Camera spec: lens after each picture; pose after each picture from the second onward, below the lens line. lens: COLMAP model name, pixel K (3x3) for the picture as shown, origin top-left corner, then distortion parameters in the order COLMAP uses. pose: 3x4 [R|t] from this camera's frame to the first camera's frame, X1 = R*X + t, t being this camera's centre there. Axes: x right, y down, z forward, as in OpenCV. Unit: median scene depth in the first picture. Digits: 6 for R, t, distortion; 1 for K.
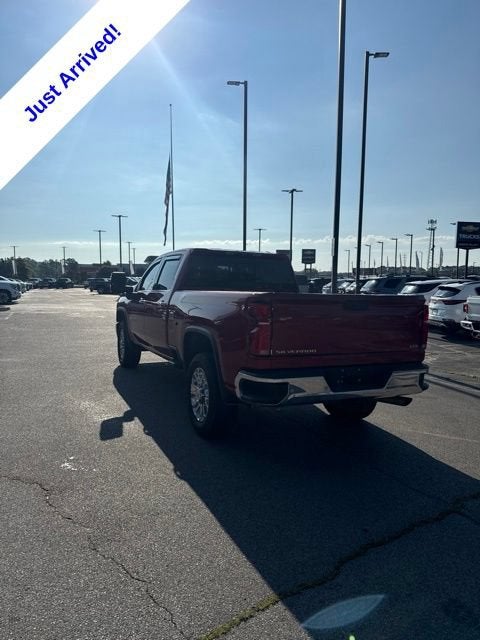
lens RADIAL K [[447.2, 0, 240.3], [0, 447.2, 322.4], [0, 0, 1]] dist [-0.002761, -0.022316]
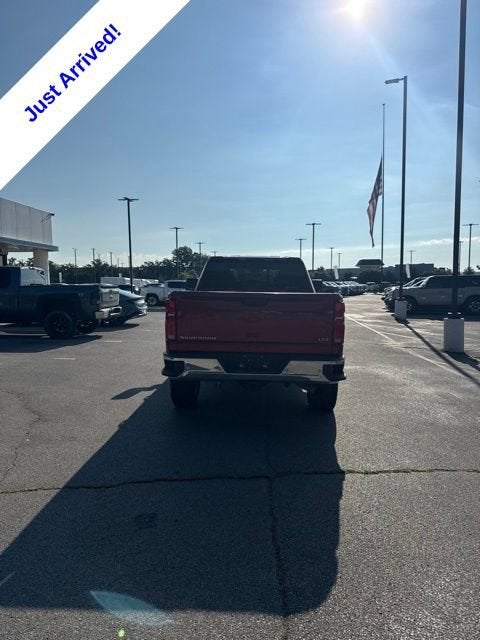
lens RADIAL K [[447.2, 0, 233.5], [0, 447.2, 315.3], [0, 0, 1]] dist [-0.002761, -0.022316]
pose [[0.873630, 0.006443, -0.486547, 0.434916], [-0.018992, 0.999602, -0.020864, 0.013537], [0.486219, 0.027468, 0.873405, -0.028965]]
